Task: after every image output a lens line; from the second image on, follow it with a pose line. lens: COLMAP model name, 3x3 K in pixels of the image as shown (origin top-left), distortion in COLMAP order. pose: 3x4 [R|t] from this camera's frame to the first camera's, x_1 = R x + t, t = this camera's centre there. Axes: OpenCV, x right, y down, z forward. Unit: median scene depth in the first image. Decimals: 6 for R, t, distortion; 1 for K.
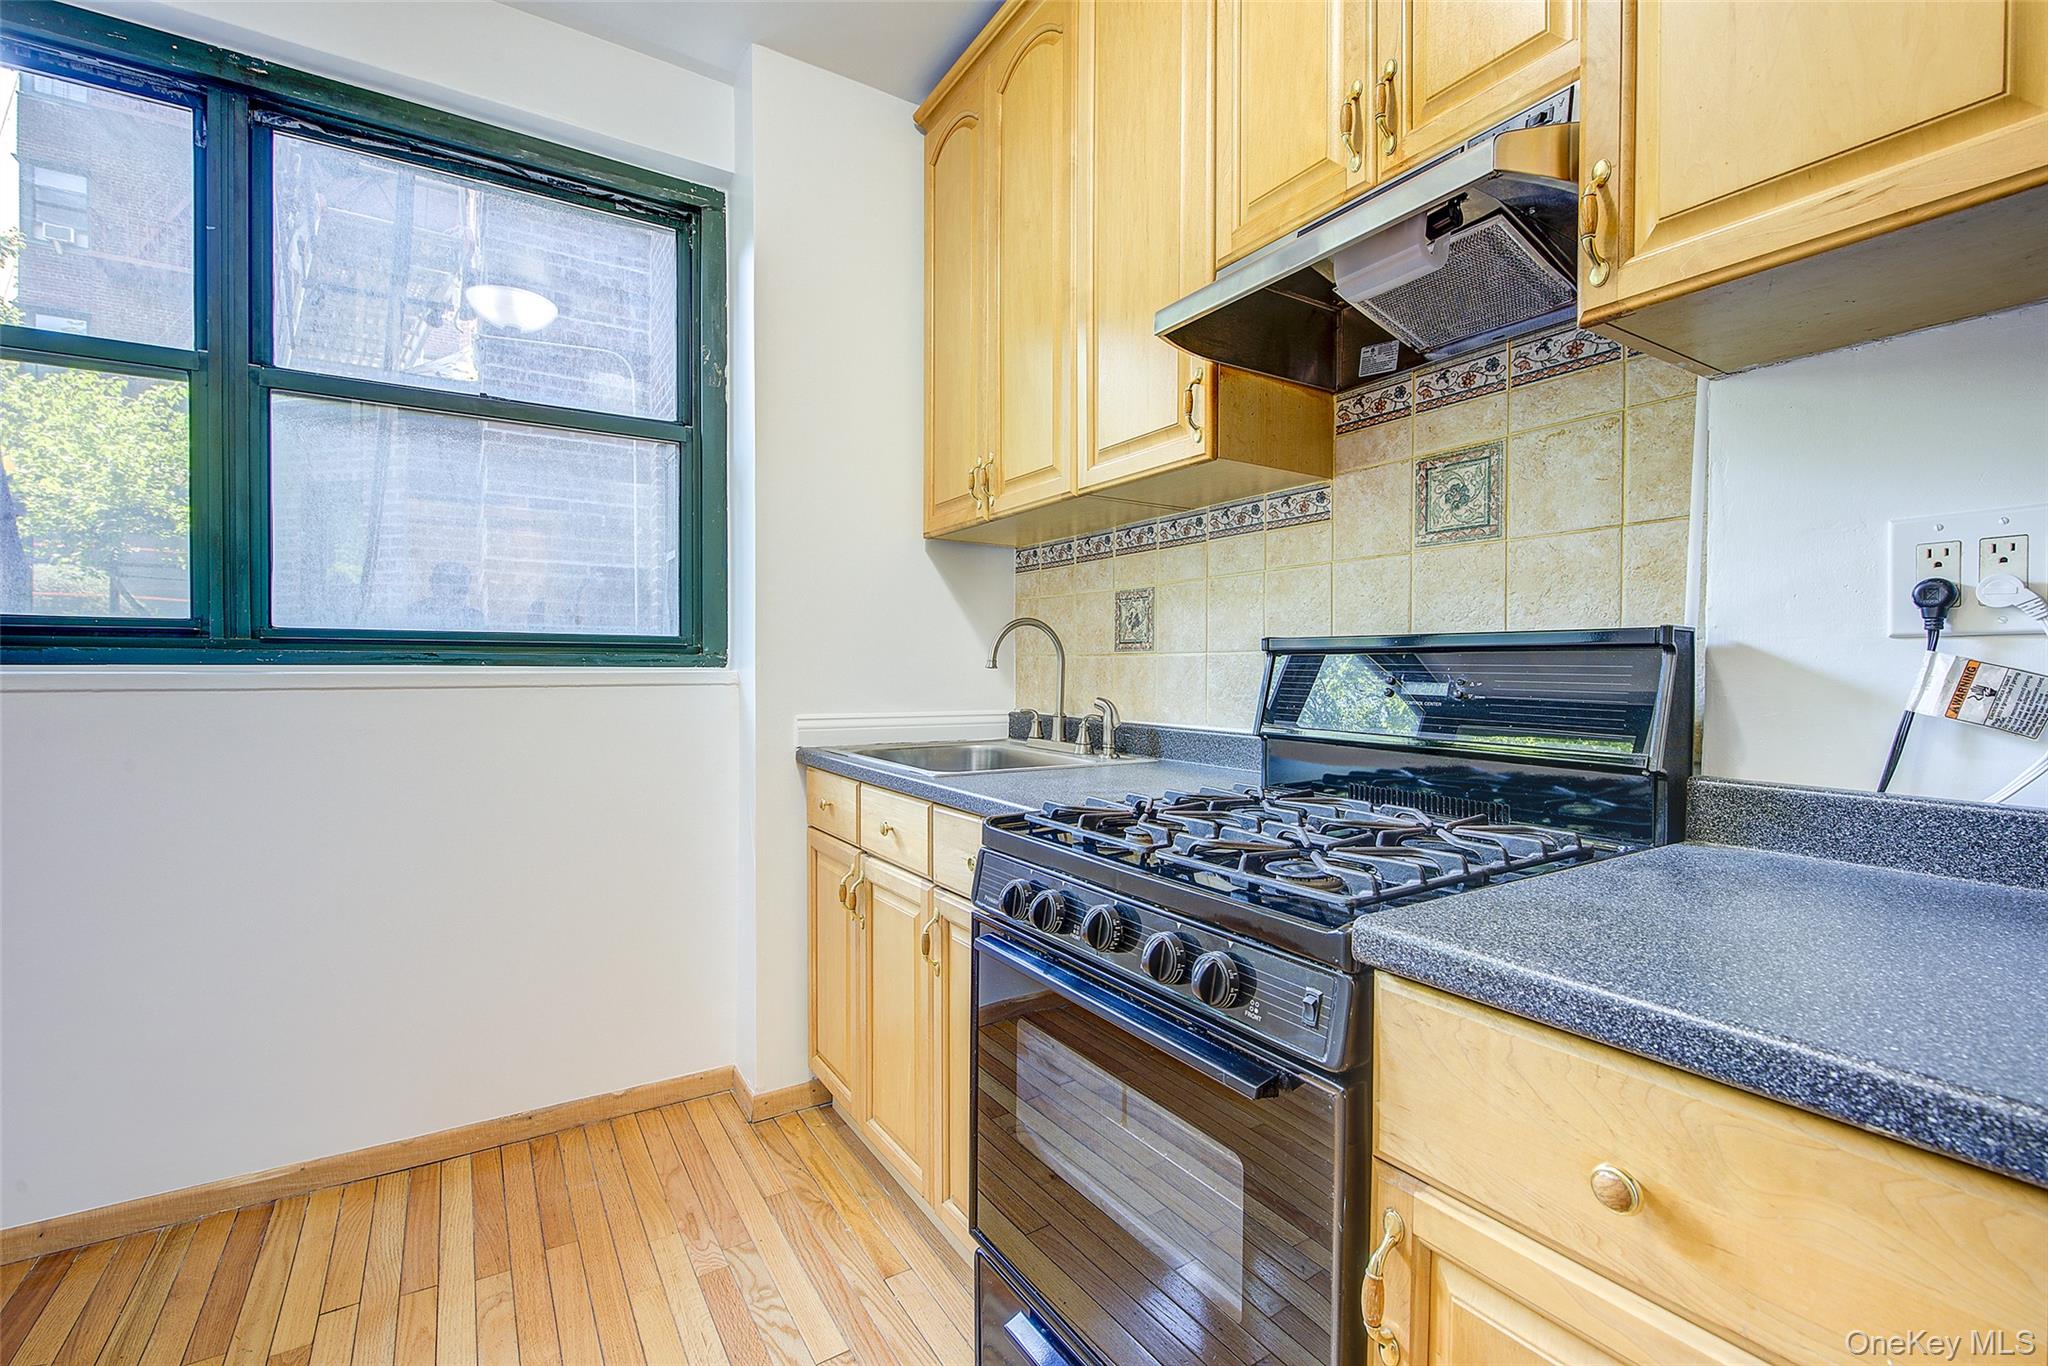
lens RADIAL K [[874.2, 0, 1020.1], [0, 874.2, 681.6], [0, 0, 1]] dist [0.000753, -0.002580]
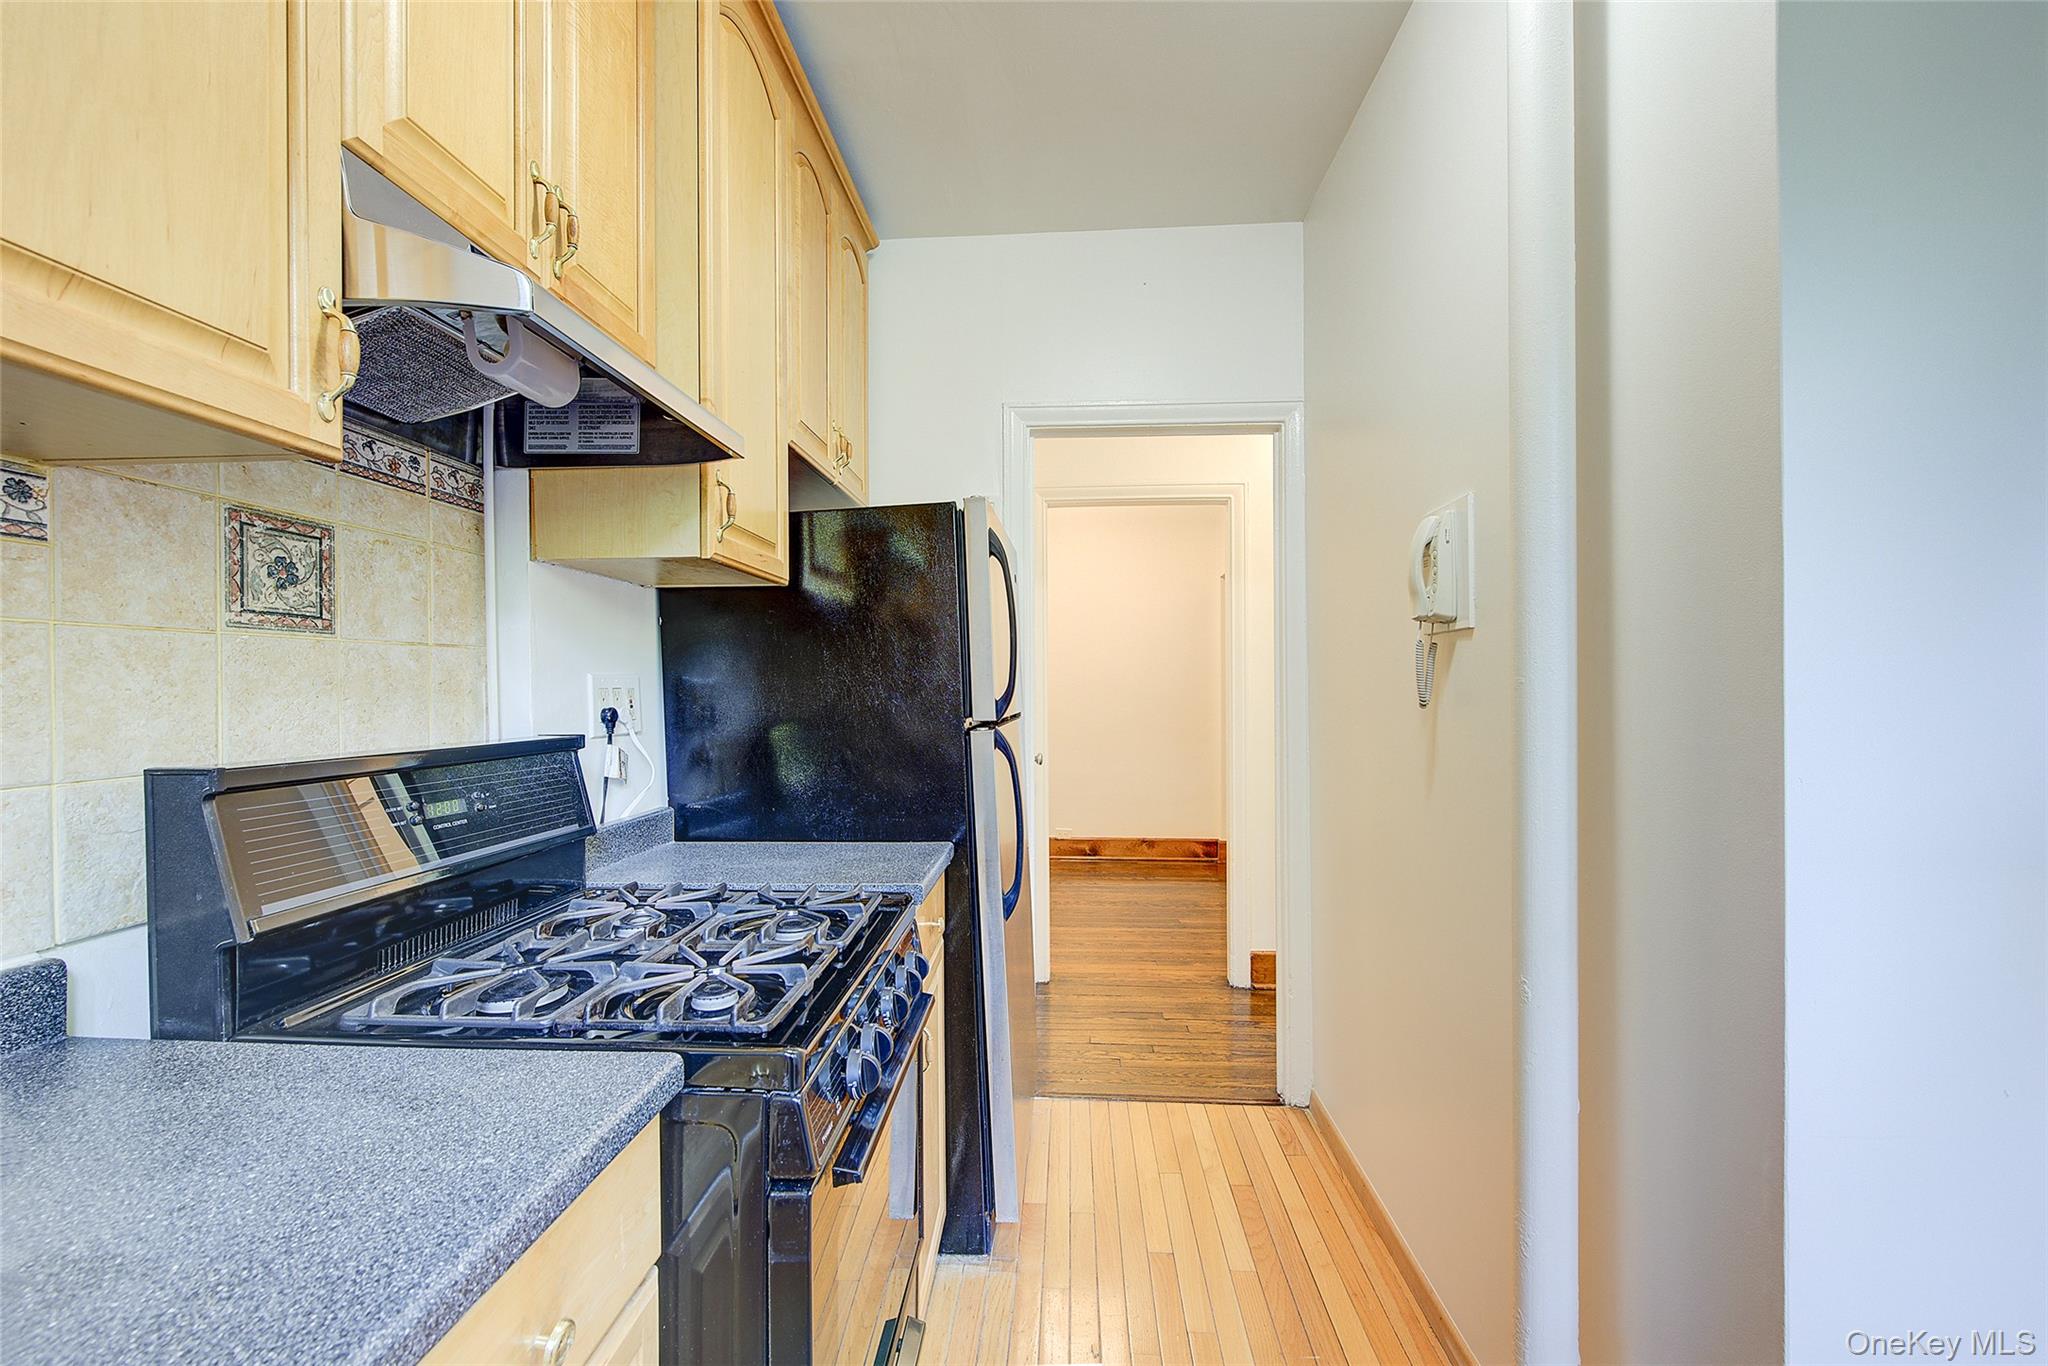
lens RADIAL K [[811.5, 0, 1022.8], [0, 811.5, 684.6], [0, 0, 1]] dist [0.001673, -0.001945]
pose [[-0.813359, 0.008182, 0.581705, -0.375405], [0.018532, 0.999758, 0.011849, -0.087016], [-0.581467, 0.020418, -0.813314, 0.976373]]
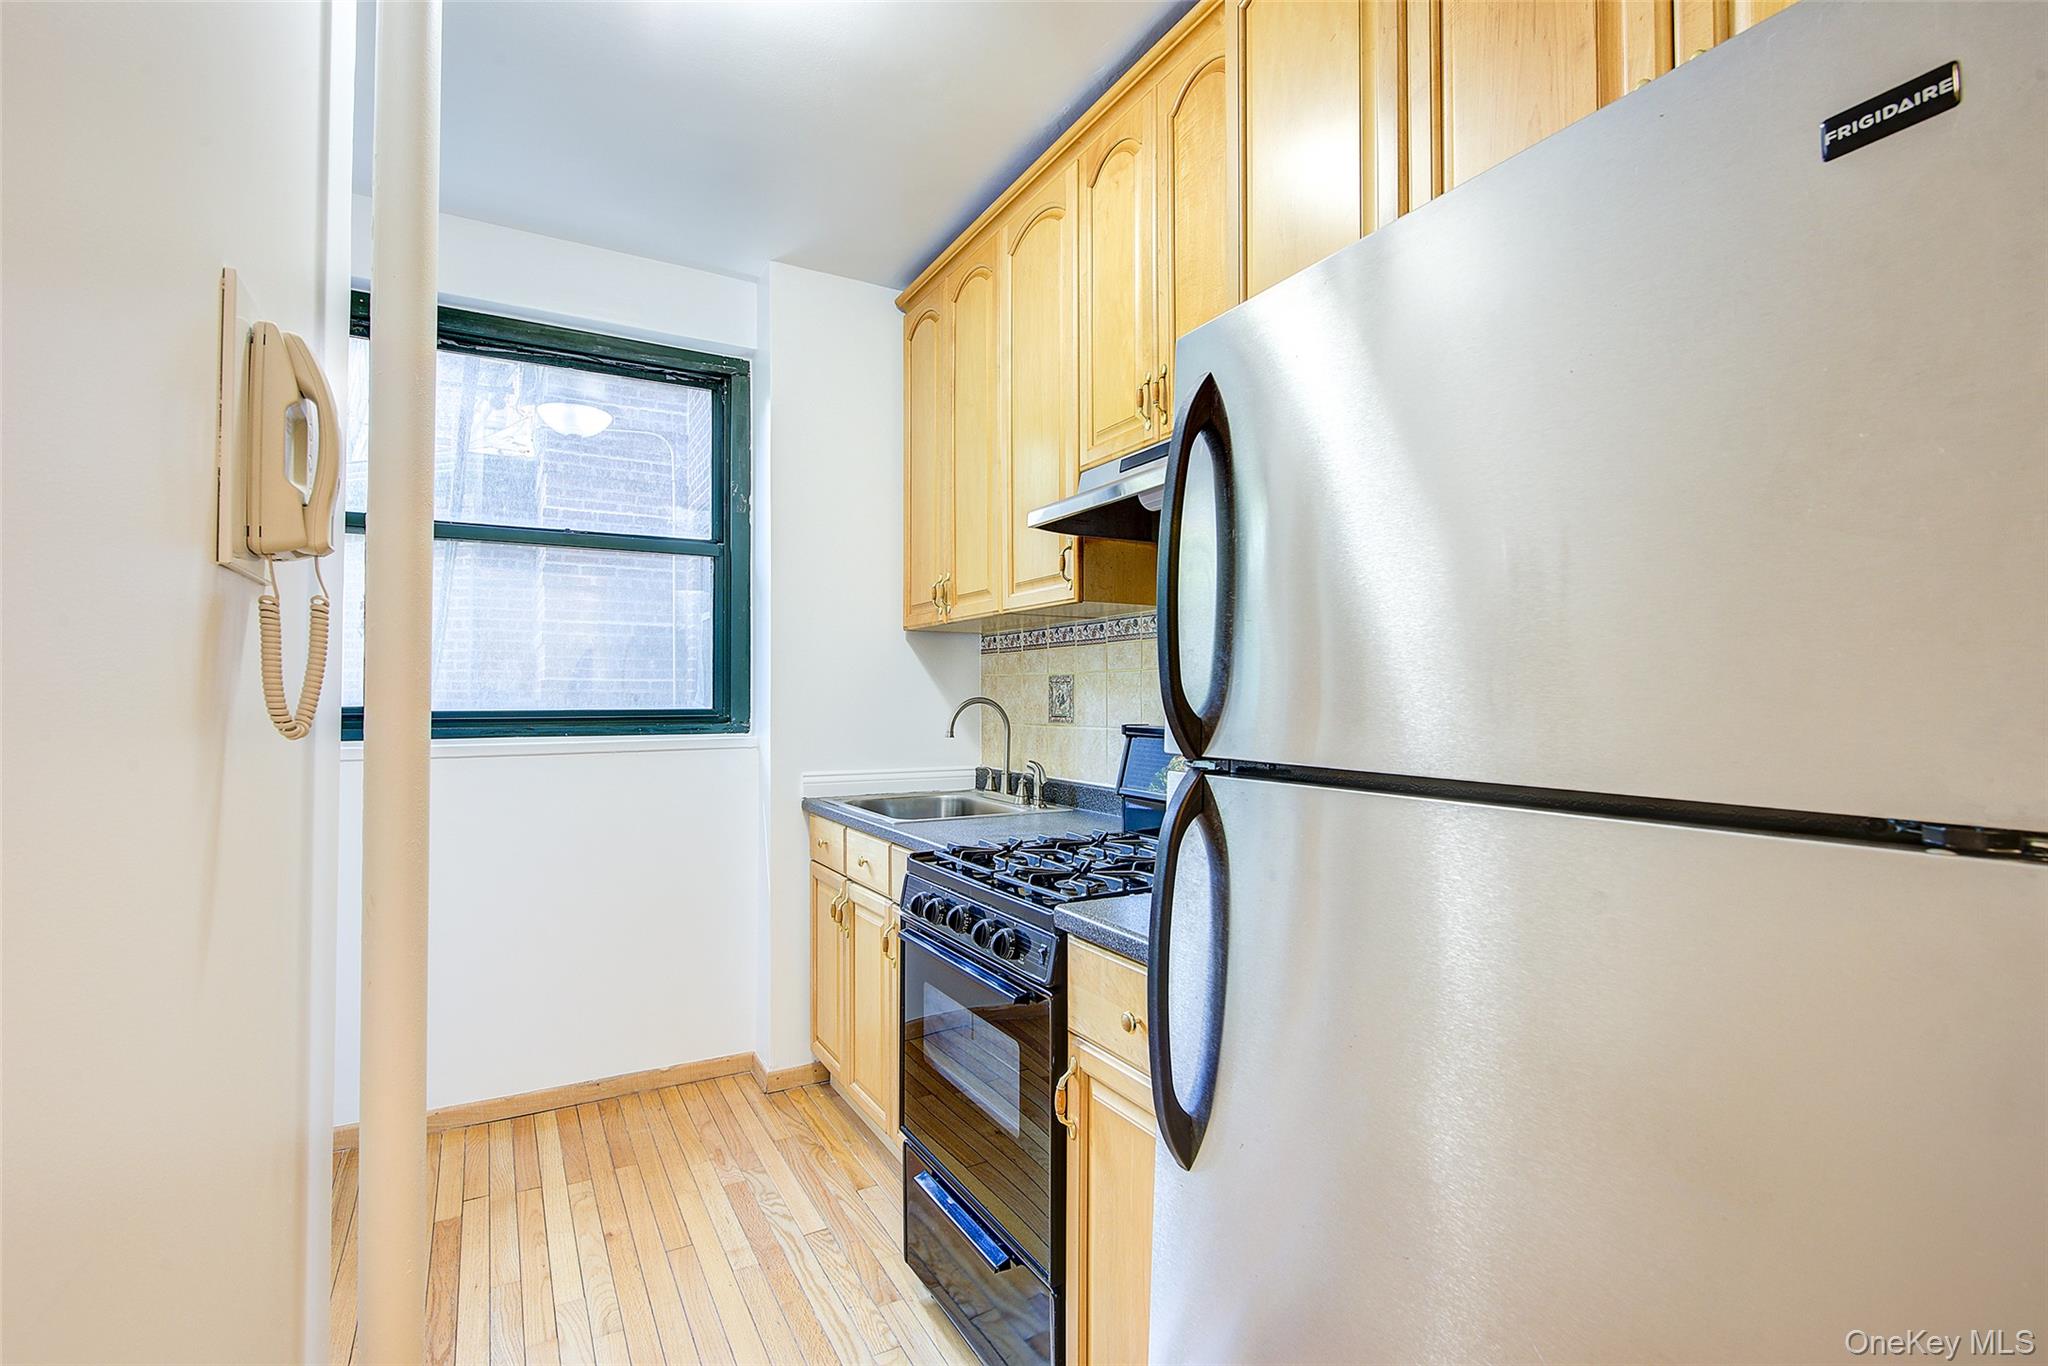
lens RADIAL K [[935.5, 0, 1024.2], [0, 935.5, 678.3], [0, 0, 1]] dist [0.001649, -0.001459]
pose [[0.998744, -0.006893, -0.049622, 0.159647], [0.005328, 0.999487, -0.031588, -0.063555], [0.049815, 0.031284, 0.998268, -0.413082]]
